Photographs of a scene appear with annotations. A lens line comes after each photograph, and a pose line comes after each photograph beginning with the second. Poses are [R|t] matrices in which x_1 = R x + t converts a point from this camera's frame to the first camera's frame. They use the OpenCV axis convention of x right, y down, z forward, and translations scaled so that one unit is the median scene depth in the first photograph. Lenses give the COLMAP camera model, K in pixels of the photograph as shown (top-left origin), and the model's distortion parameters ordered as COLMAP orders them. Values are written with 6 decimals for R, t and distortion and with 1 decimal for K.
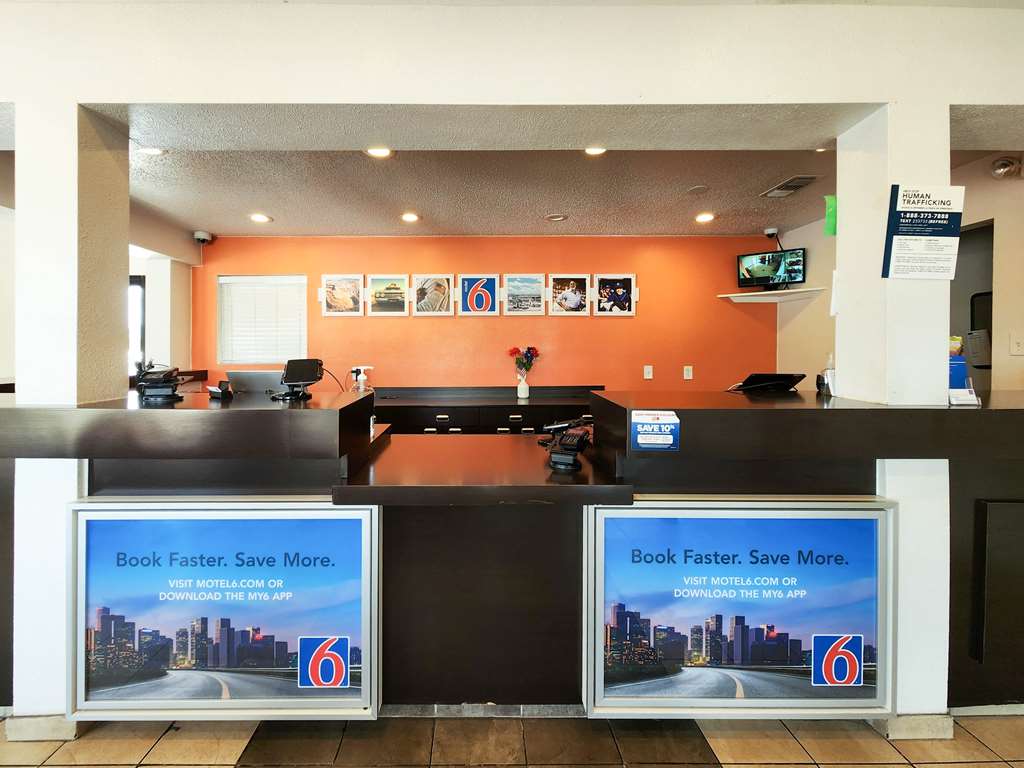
lens RADIAL K [[522.7, 0, 516.8], [0, 522.7, 335.0], [0, 0, 1]] dist [0.004015, 0.000674]
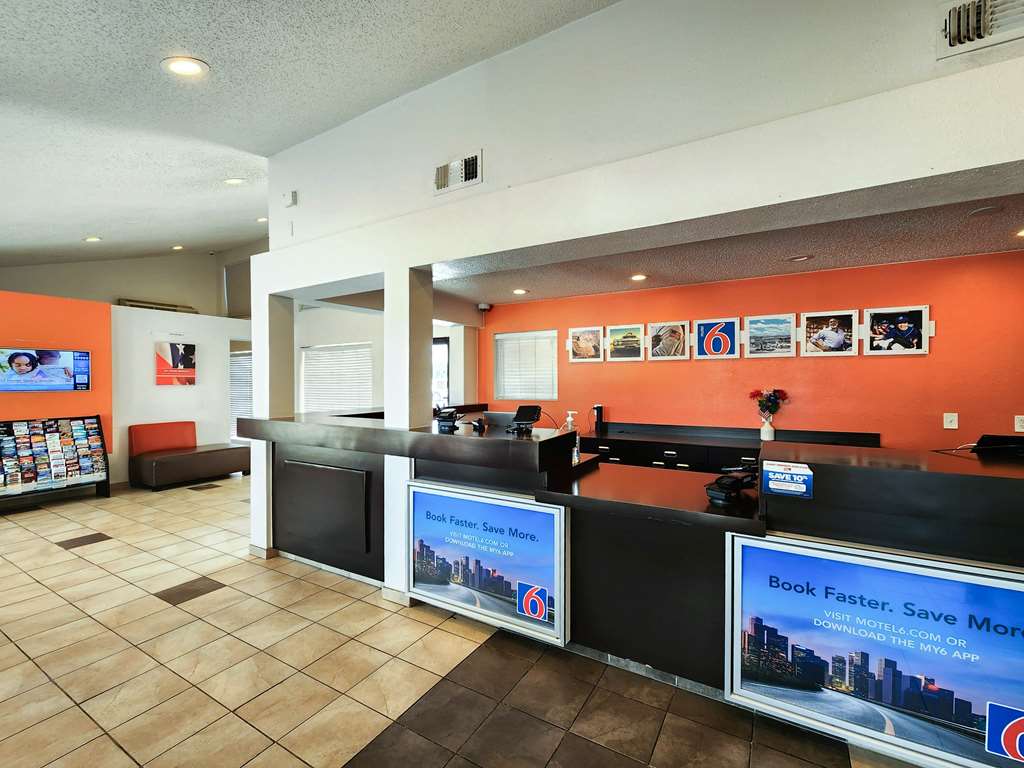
lens RADIAL K [[534.0, 0, 529.5], [0, 534.0, 384.3], [0, 0, 1]] dist [0.000526, -0.001481]
pose [[0.883321, 0.025334, -0.468084, 0.300115], [-0.008571, 0.999245, 0.037907, -0.071921], [0.468691, -0.029472, 0.882870, -0.333666]]
